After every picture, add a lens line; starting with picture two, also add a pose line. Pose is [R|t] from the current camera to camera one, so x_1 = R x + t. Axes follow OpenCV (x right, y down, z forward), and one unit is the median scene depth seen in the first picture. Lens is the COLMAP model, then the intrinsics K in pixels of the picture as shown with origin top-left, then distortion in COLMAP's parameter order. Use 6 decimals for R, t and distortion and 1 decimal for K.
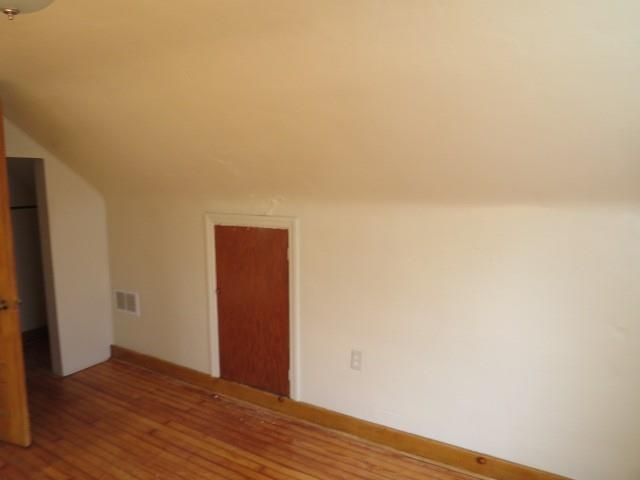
lens RADIAL K [[456.2, 0, 318.2], [0, 456.2, 239.9], [0, 0, 1]] dist [-0.034648, 0.027156]
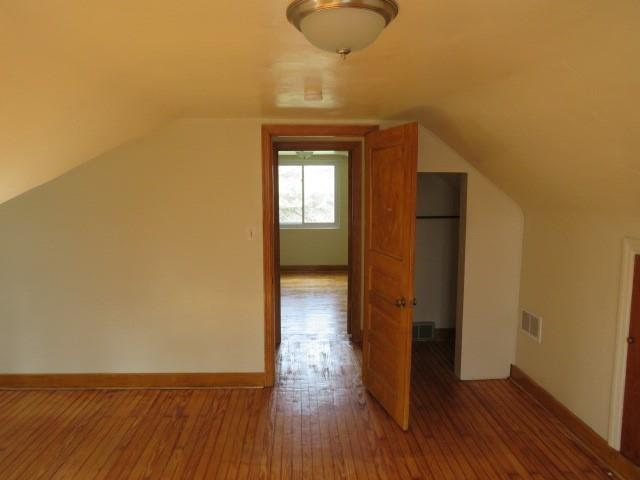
lens RADIAL K [[456.2, 0, 318.1], [0, 456.2, 240.8], [0, 0, 1]] dist [-0.034648, 0.027156]
pose [[0.548113, 0.095290, -0.830958, 0.104629], [-0.107959, 0.993238, 0.042688, -0.028823], [0.829408, 0.066311, 0.554694, 0.129788]]
